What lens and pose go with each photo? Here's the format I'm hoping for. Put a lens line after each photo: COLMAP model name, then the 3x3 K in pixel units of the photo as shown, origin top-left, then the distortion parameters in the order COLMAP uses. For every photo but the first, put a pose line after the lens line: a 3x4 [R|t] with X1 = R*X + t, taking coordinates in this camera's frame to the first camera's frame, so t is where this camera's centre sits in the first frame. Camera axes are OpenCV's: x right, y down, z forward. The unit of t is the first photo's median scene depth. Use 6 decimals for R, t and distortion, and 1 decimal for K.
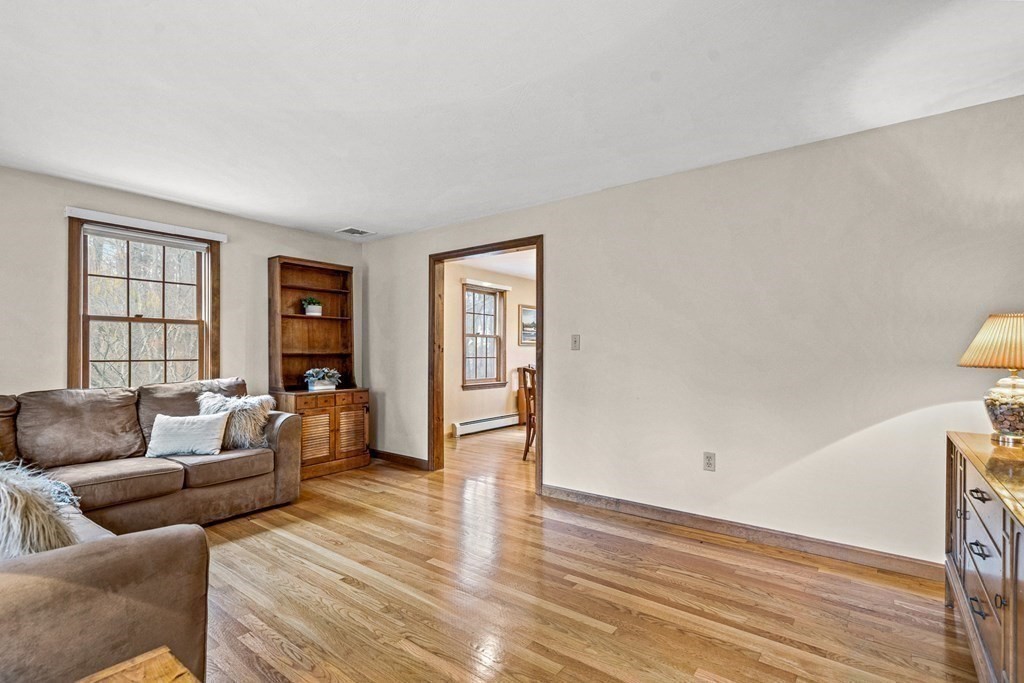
lens RADIAL K [[475.5, 0, 511.2], [0, 475.5, 347.8], [0, 0, 1]] dist [0.004278, -0.000114]
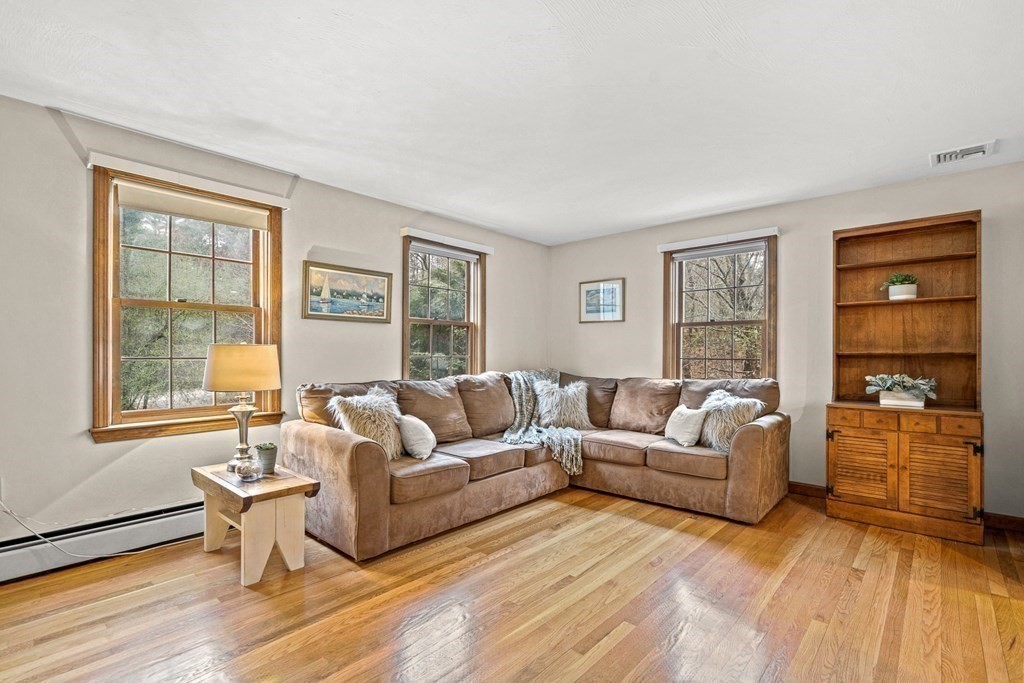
lens RADIAL K [[475.5, 0, 510.0], [0, 475.5, 350.0], [0, 0, 1]] dist [0.004278, -0.000114]
pose [[-0.077004, -0.003668, -0.997024, 0.376082], [0.009366, 0.999946, -0.004402, 0.005052], [0.996987, -0.009677, -0.076965, 0.540170]]
